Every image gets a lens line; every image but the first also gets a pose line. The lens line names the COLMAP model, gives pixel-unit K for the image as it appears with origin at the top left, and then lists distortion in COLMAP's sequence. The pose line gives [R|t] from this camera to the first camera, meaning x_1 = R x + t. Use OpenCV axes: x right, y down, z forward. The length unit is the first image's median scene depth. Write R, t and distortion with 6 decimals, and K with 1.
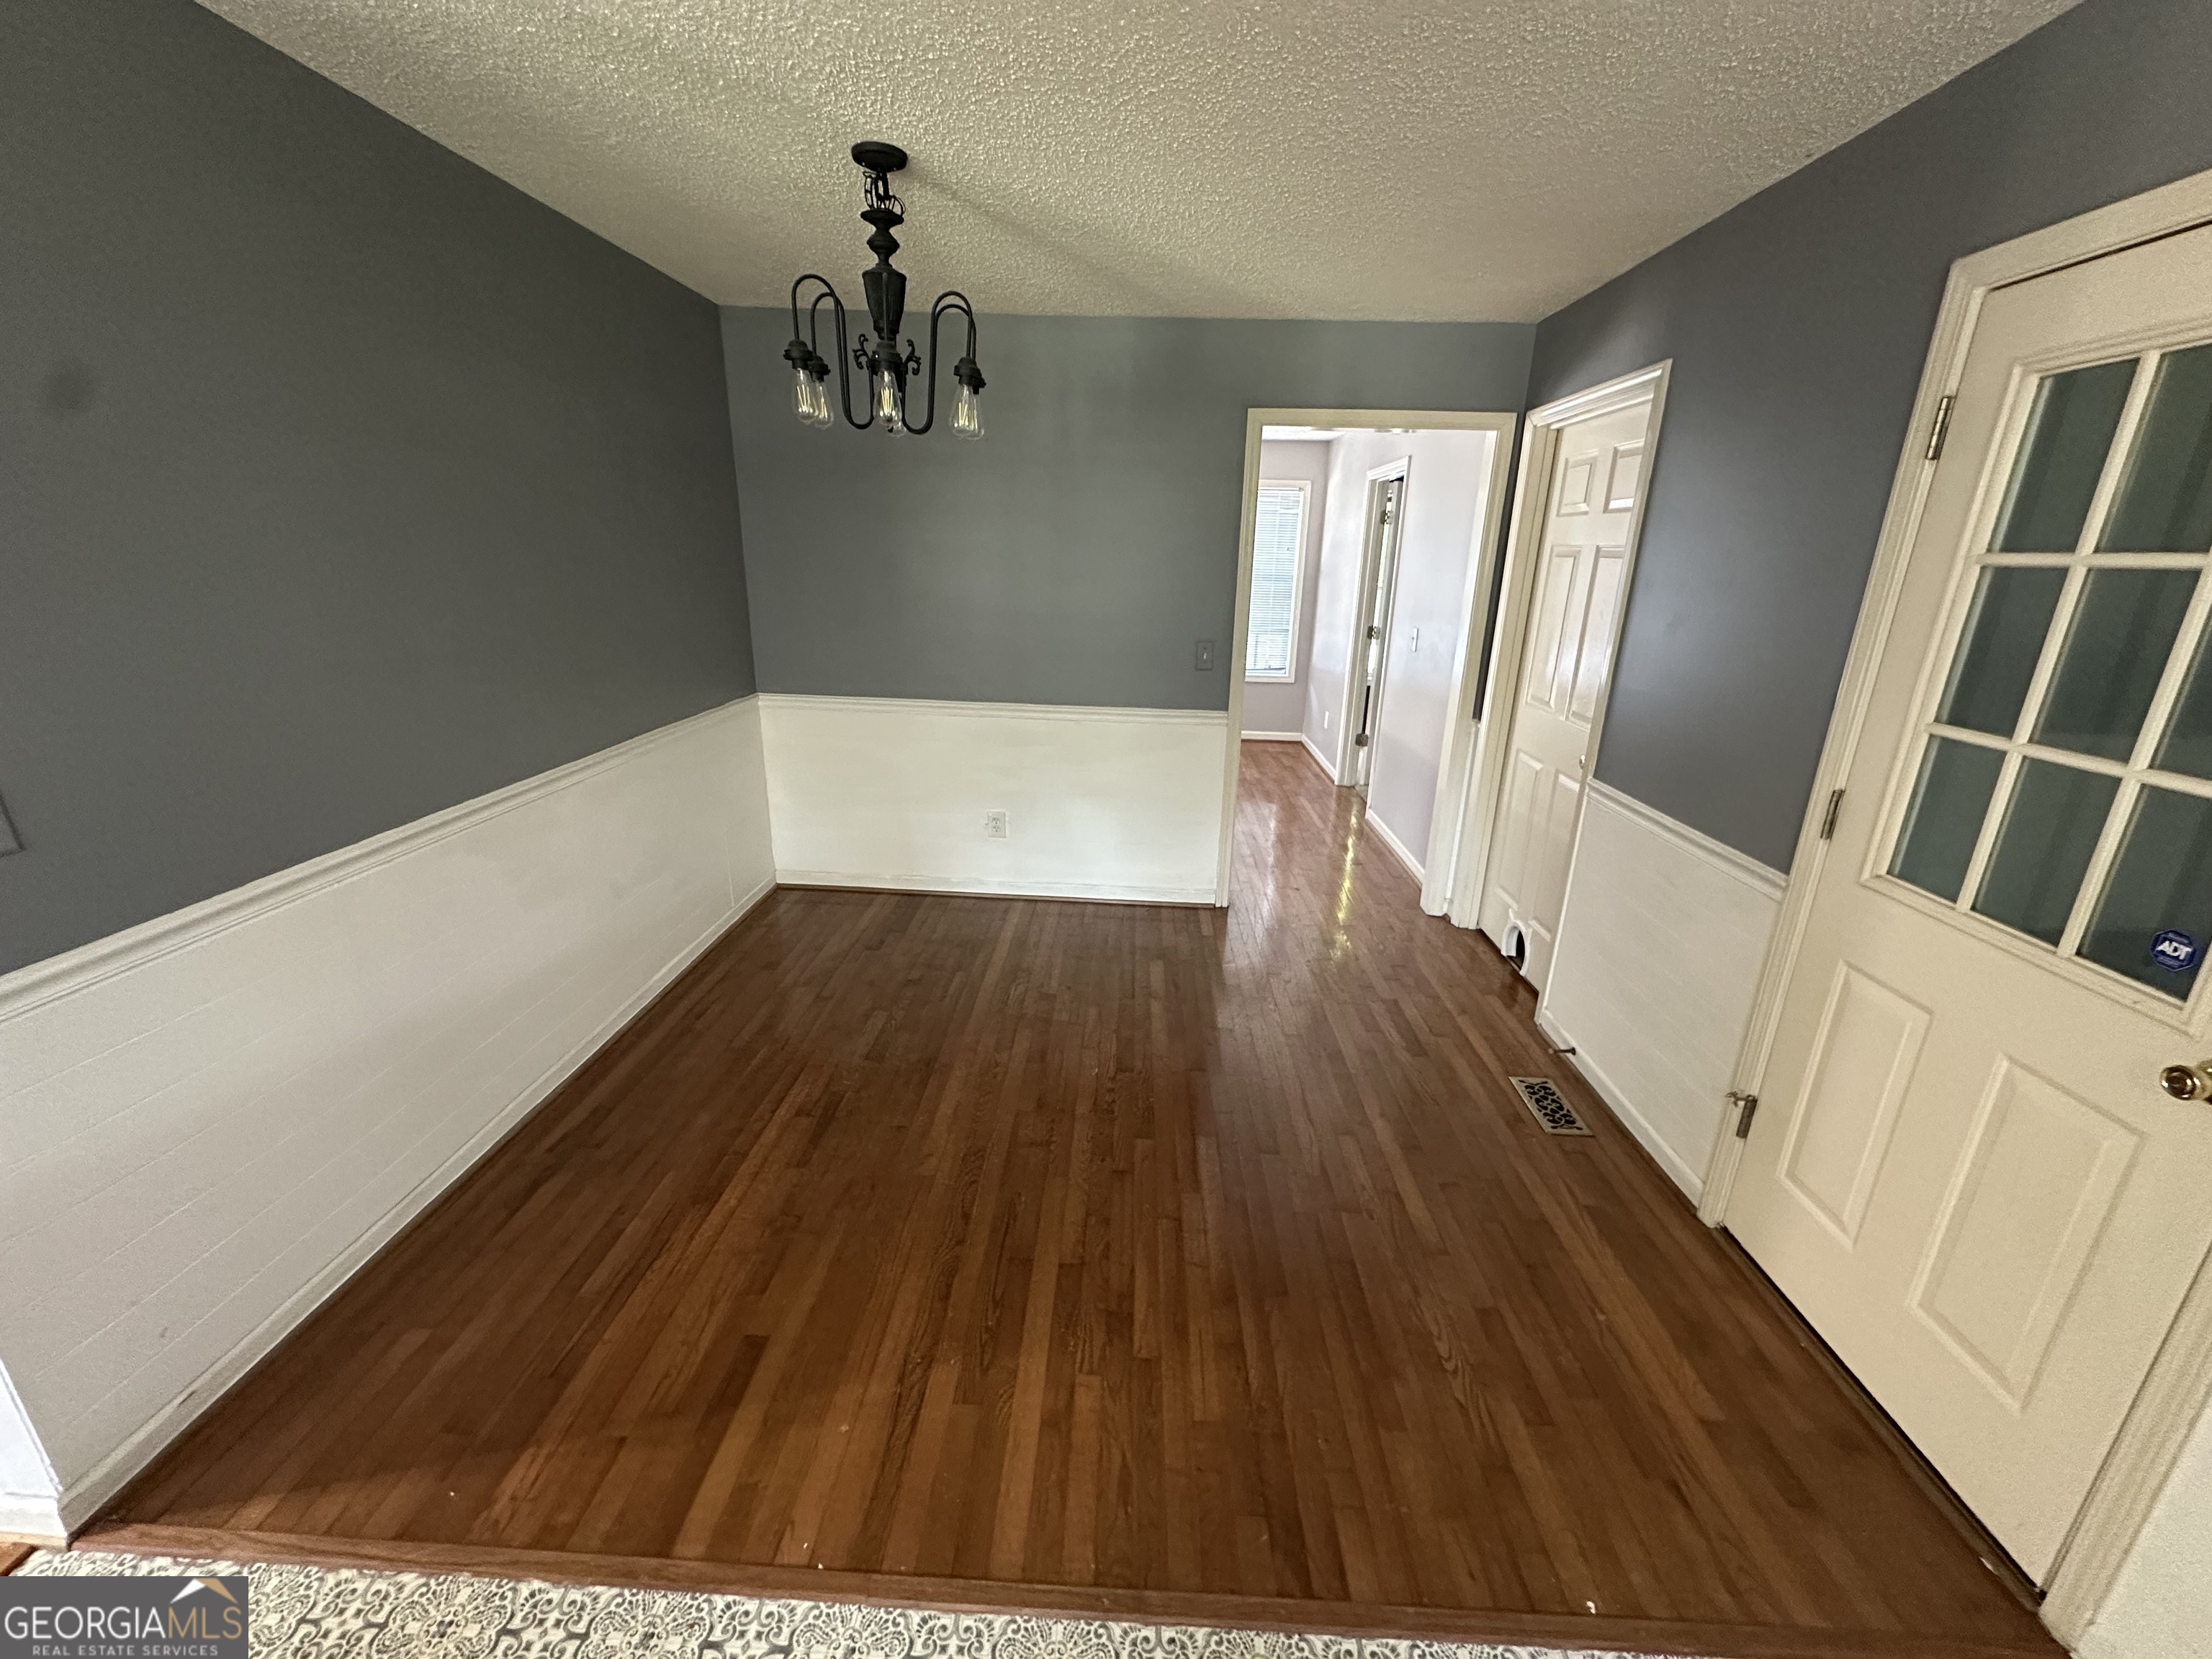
lens RADIAL K [[880.0, 0, 1102.0], [0, 880.0, 824.7], [0, 0, 1]] dist [-0.002799, 0.000788]
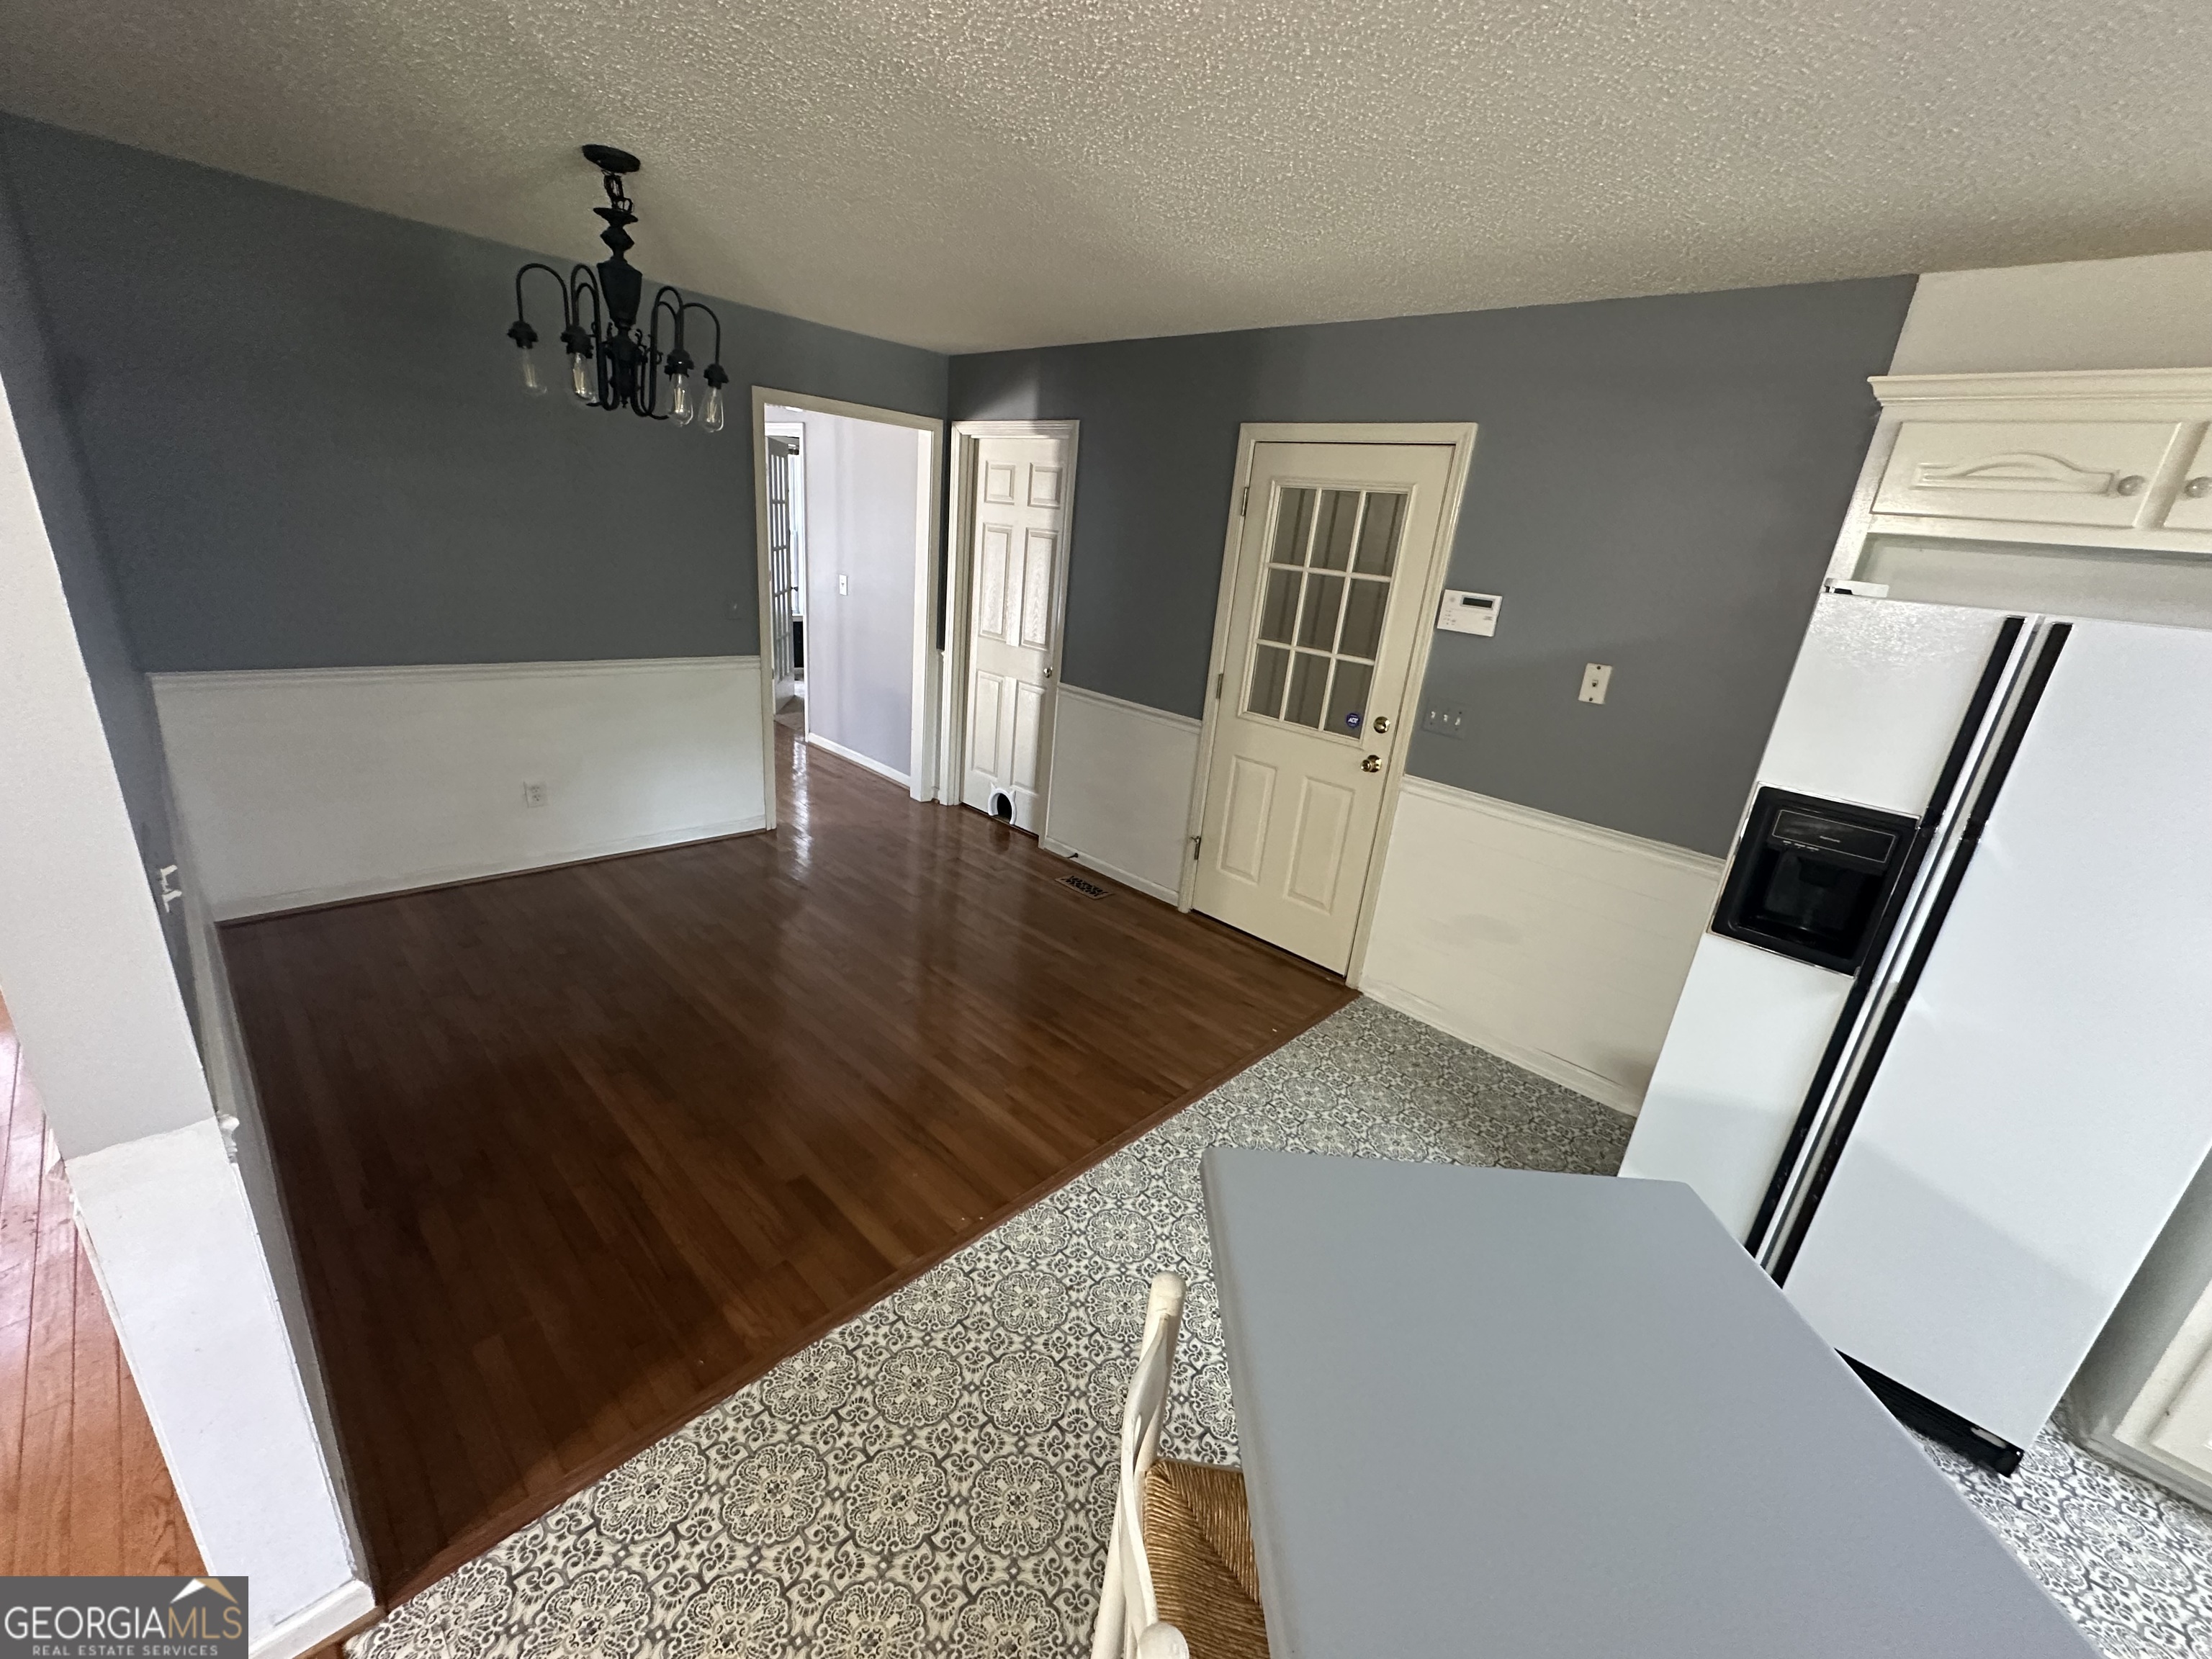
lens RADIAL K [[880.0, 0, 1096.2], [0, 880.0, 825.0], [0, 0, 1]] dist [-0.002799, 0.000788]
pose [[0.664910, -0.205771, 0.718020, -0.829548], [0.146054, 0.978565, 0.145188, -0.032768], [-0.732504, 0.008333, 0.680711, -0.164944]]
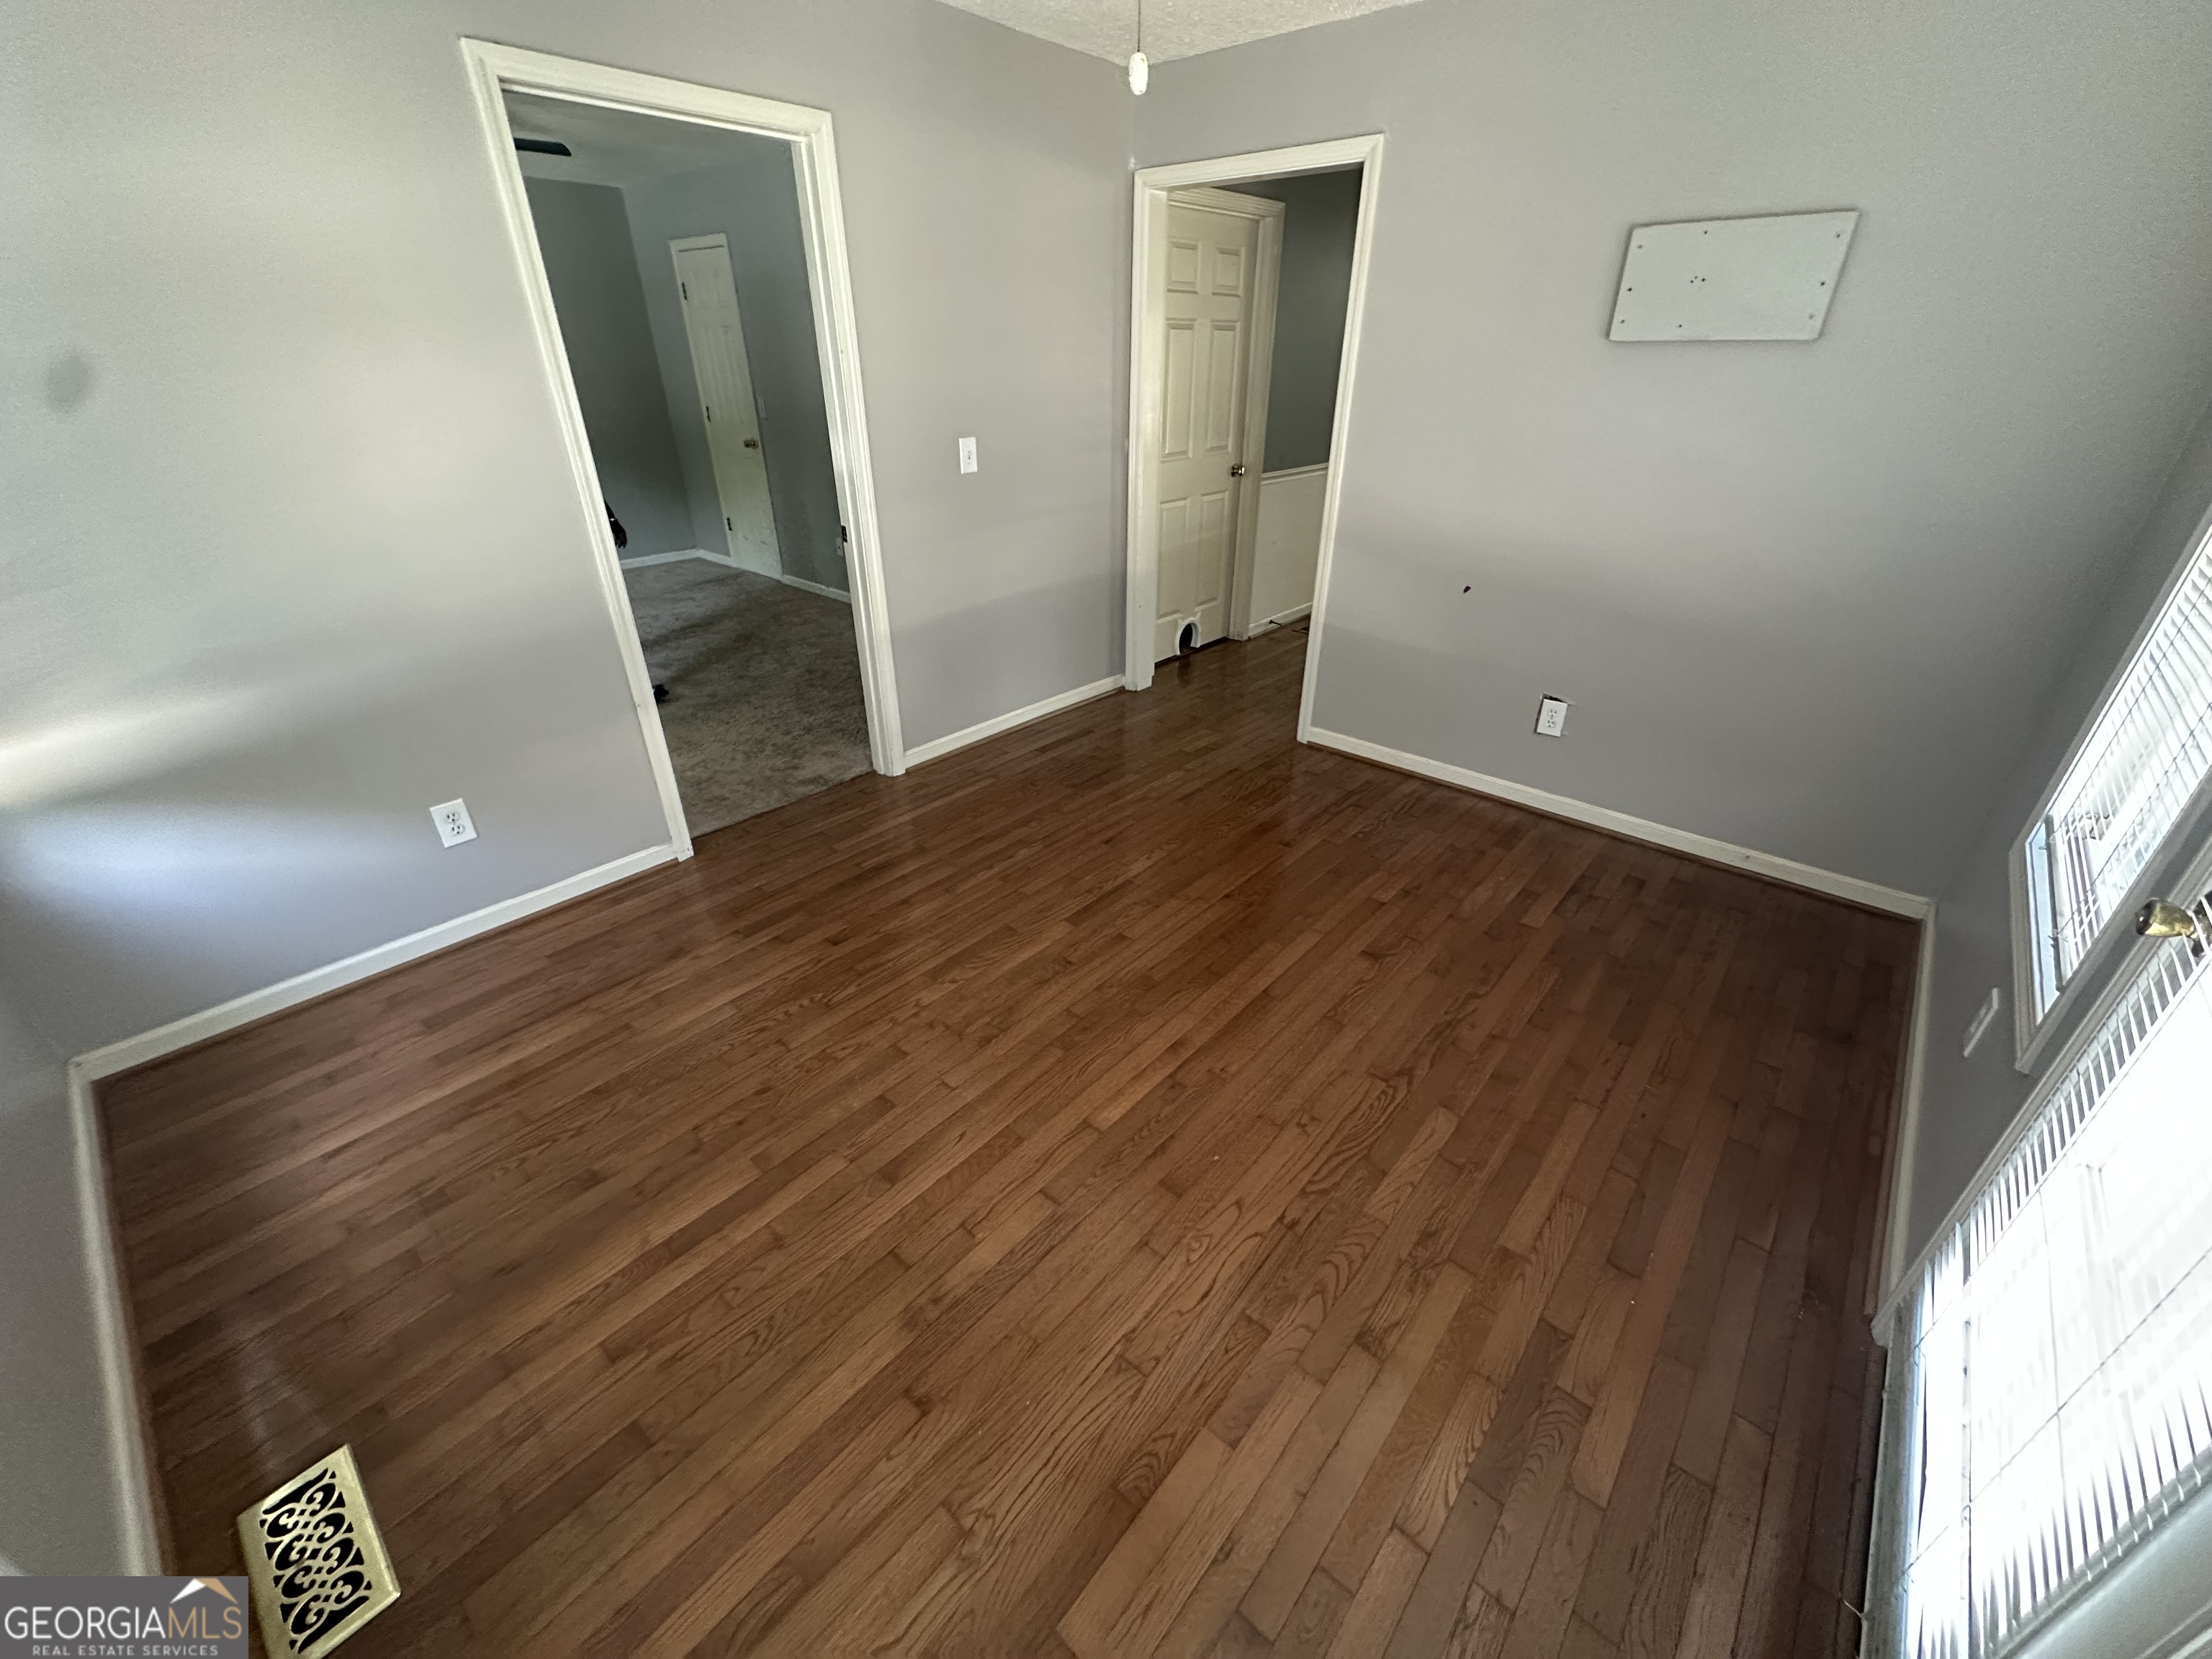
lens RADIAL K [[880.0, 0, 1103.8], [0, 880.0, 829.5], [0, 0, 1]] dist [-0.002799, 0.000788]
pose [[-0.777433, -0.316929, 0.543281, -0.502422], [0.173550, 0.722142, 0.669620, -1.053840], [-0.604549, 0.614871, -0.506414, 3.467508]]
